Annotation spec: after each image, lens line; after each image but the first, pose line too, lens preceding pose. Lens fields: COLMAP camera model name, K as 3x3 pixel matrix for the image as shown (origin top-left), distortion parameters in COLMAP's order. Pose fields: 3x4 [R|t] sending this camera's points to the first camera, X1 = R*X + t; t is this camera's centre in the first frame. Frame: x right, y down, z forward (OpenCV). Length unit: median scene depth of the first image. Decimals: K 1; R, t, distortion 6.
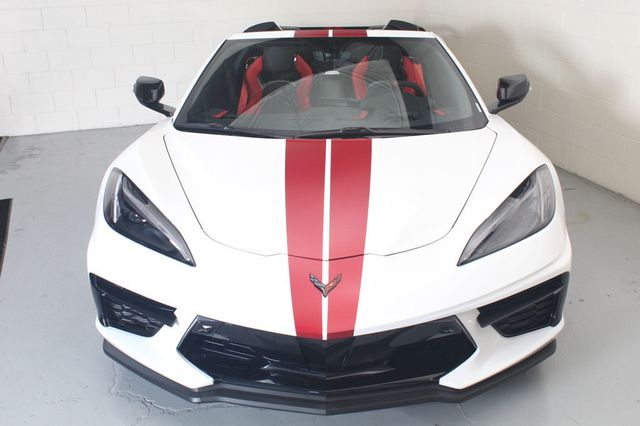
lens RADIAL K [[675.5, 0, 322.8], [0, 675.5, 216.3], [0, 0, 1]] dist [-0.078979, 0.000000]
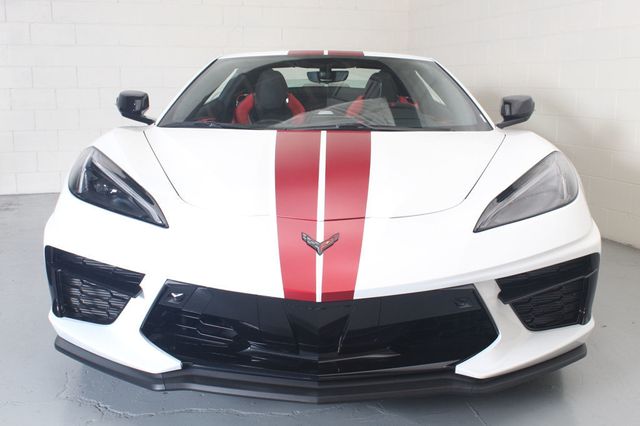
lens RADIAL K [[675.5, 0, 320.5], [0, 675.5, 213.7], [0, 0, 1]] dist [-0.078979, 0.000000]
pose [[0.999664, 0.021589, 0.014338, -0.007565], [-0.018710, 0.984004, -0.177160, 0.185713], [-0.017934, 0.176832, 0.984078, 0.139521]]
